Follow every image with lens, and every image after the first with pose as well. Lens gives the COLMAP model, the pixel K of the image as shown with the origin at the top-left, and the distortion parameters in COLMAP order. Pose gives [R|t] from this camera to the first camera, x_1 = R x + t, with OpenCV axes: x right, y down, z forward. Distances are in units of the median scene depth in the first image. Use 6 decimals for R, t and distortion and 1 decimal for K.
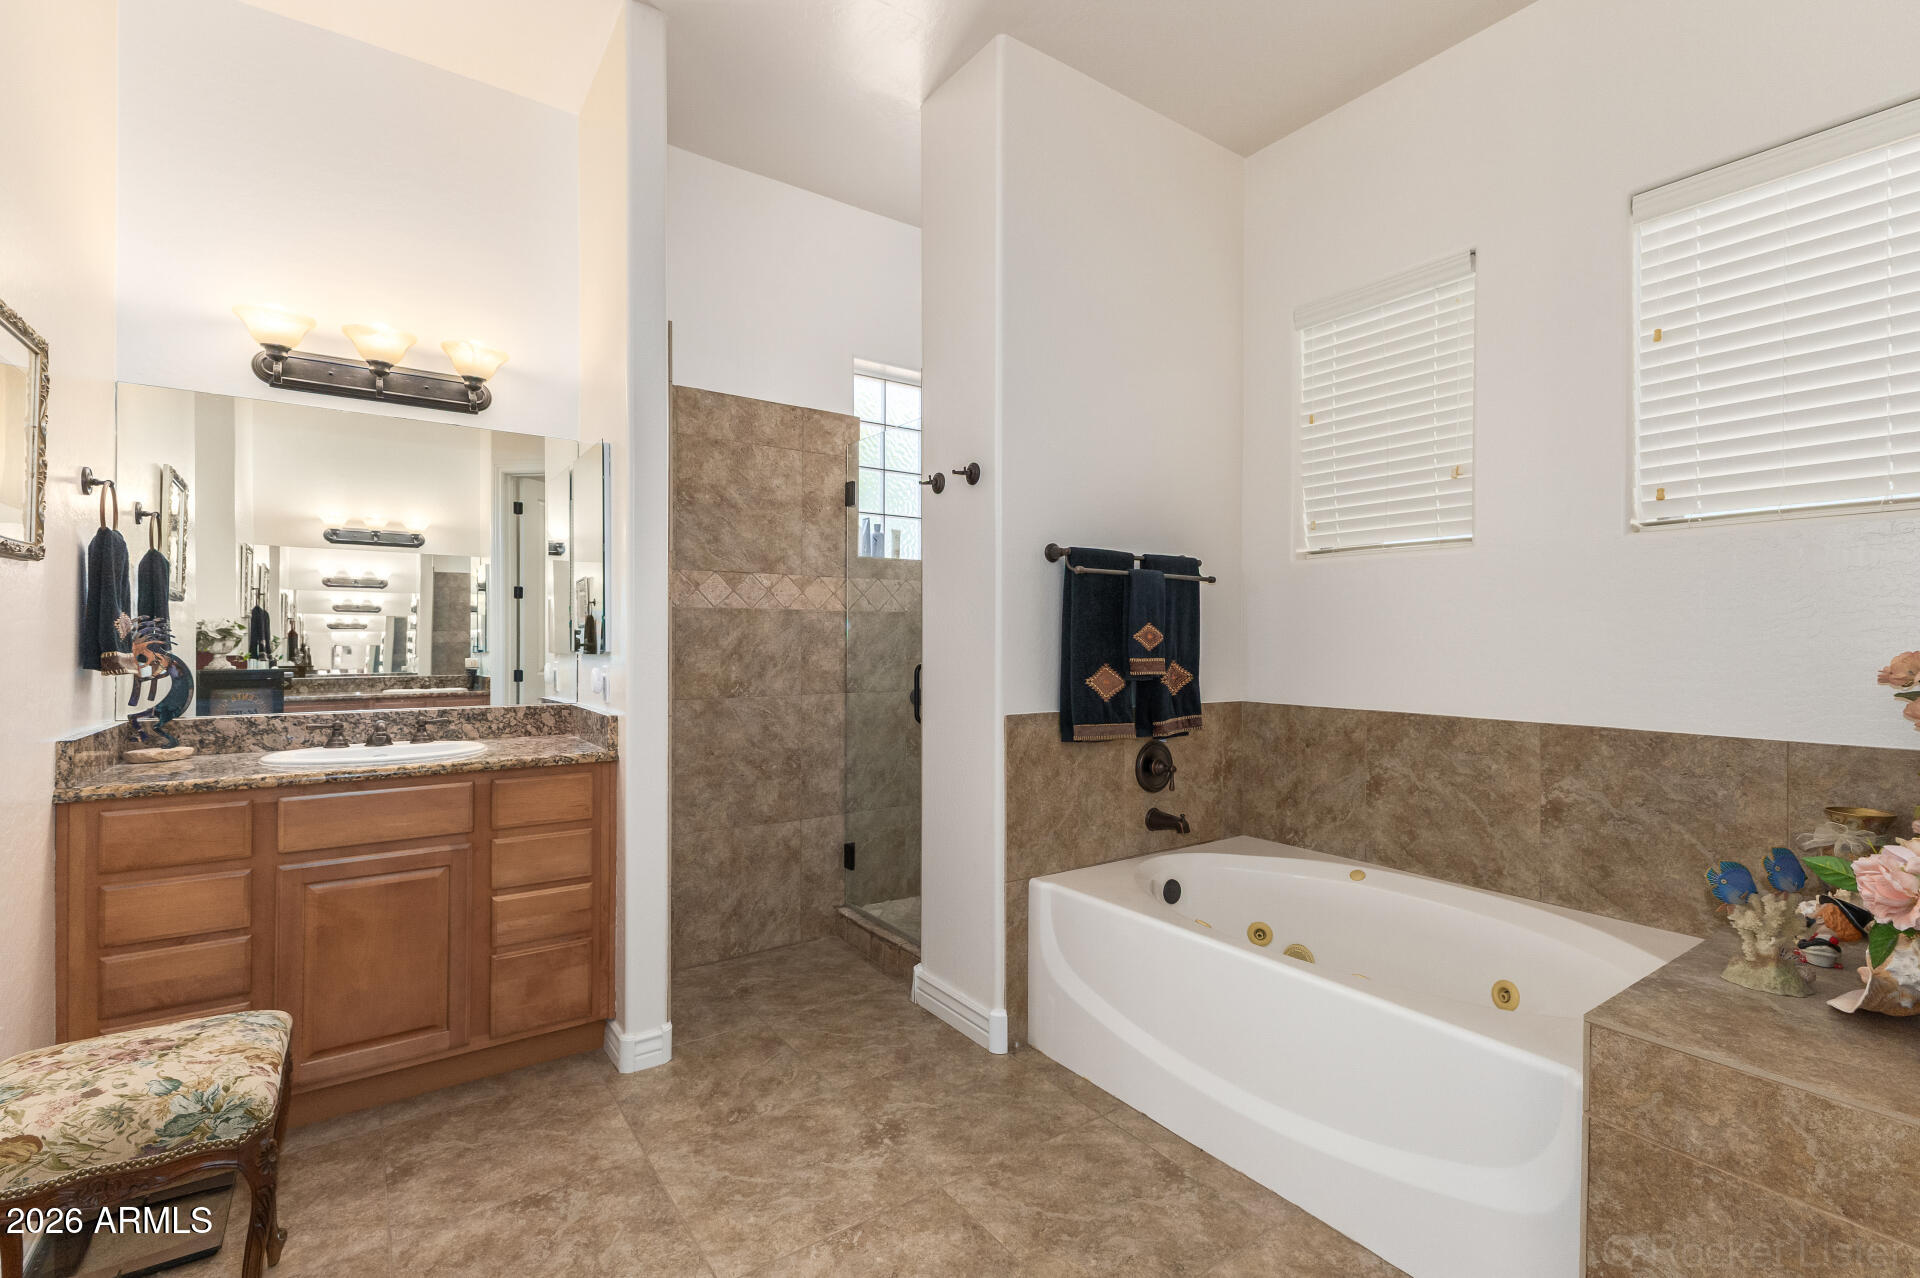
lens RADIAL K [[860.7, 0, 960.0], [0, 860.7, 639.0], [0, 0, 1]] dist [0.014856, -0.006196]
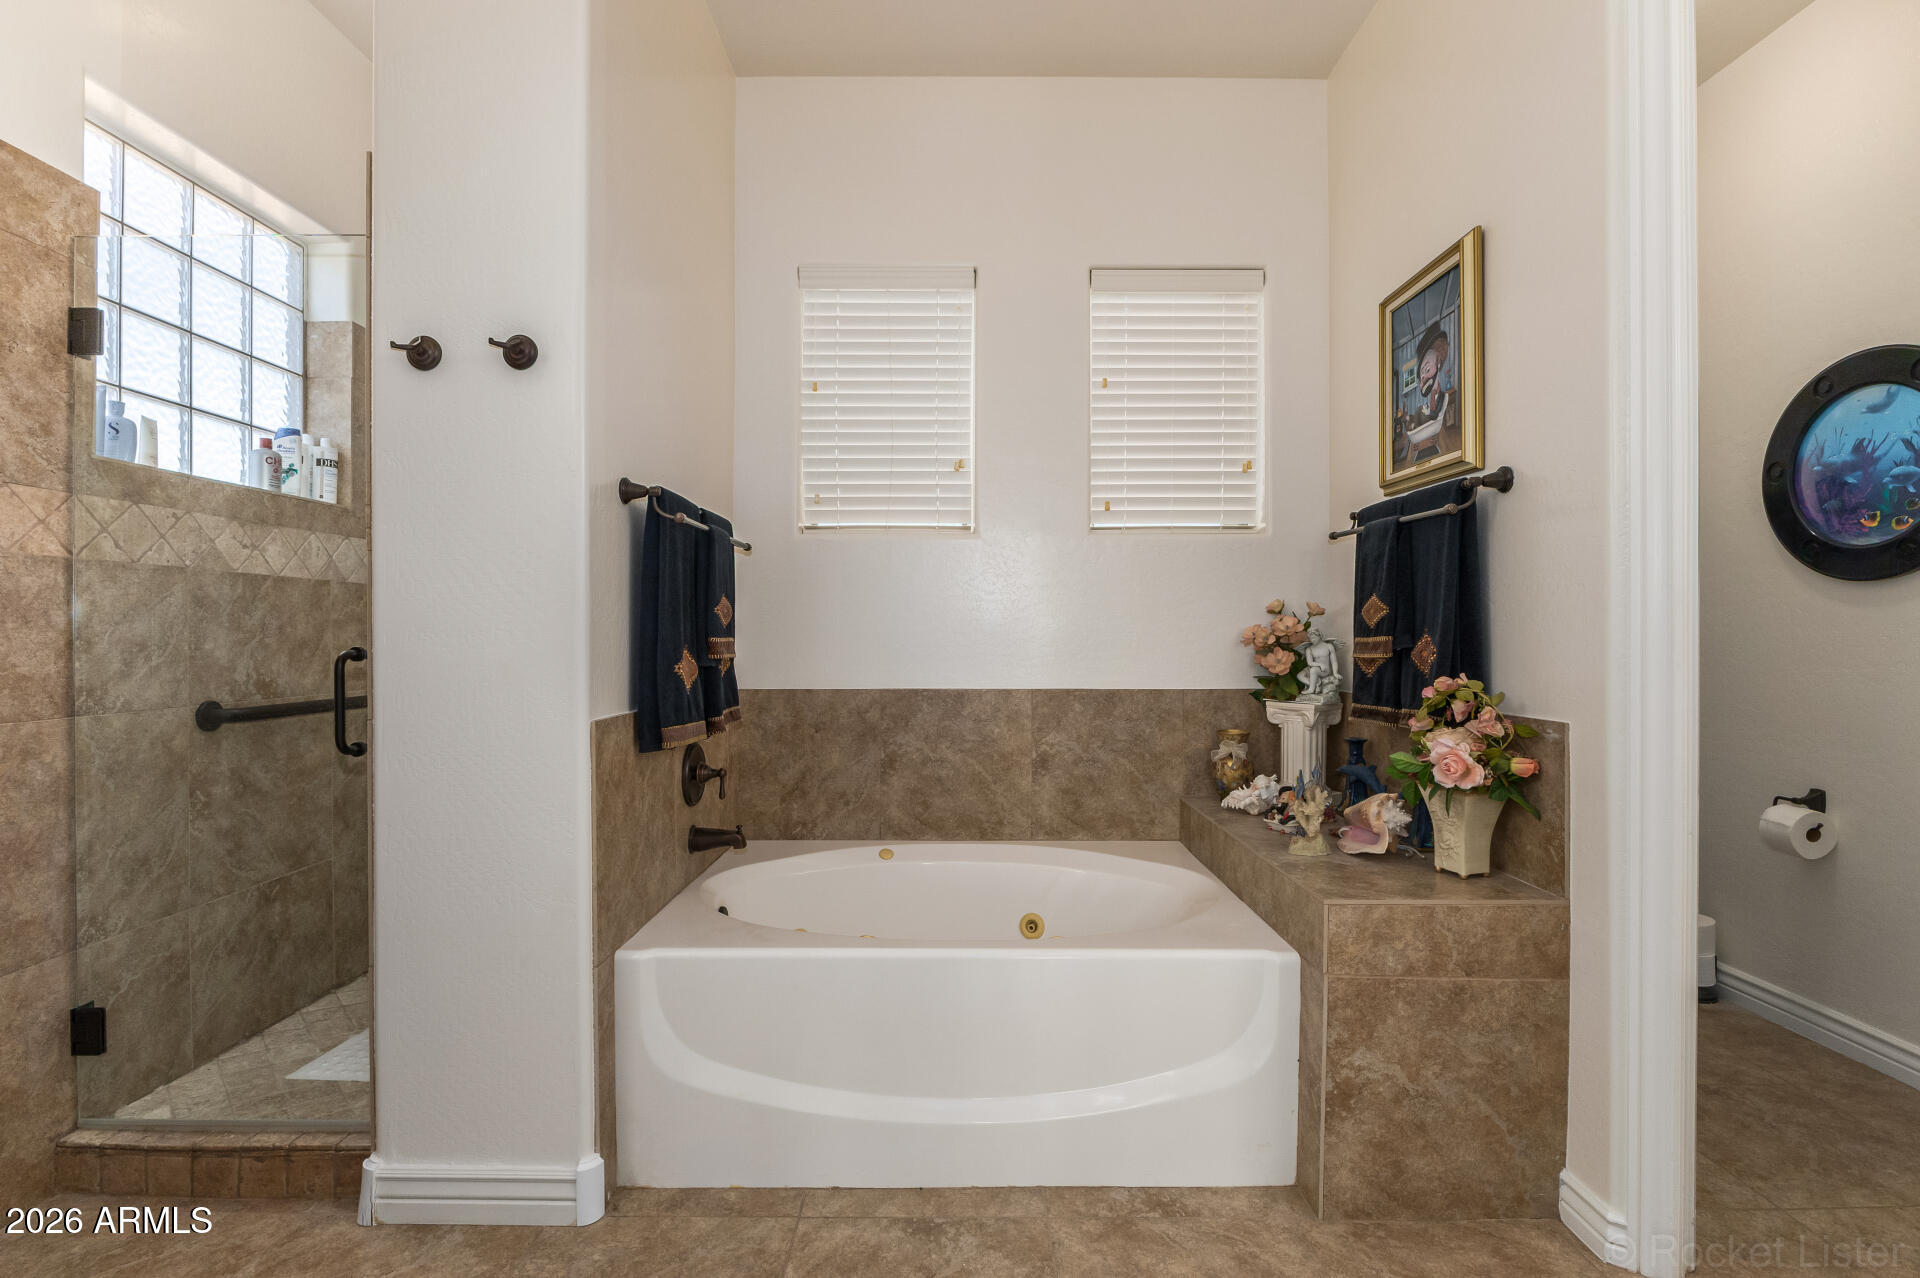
lens RADIAL K [[885.9, 0, 960.3], [0, 885.9, 635.8], [0, 0, 1]] dist [-0.015663, 0.000930]
pose [[0.572875, -0.004407, 0.819631, -0.323533], [0.002415, 0.999990, 0.003688, 0.017293], [-0.819639, -0.000133, 0.572880, 0.338707]]
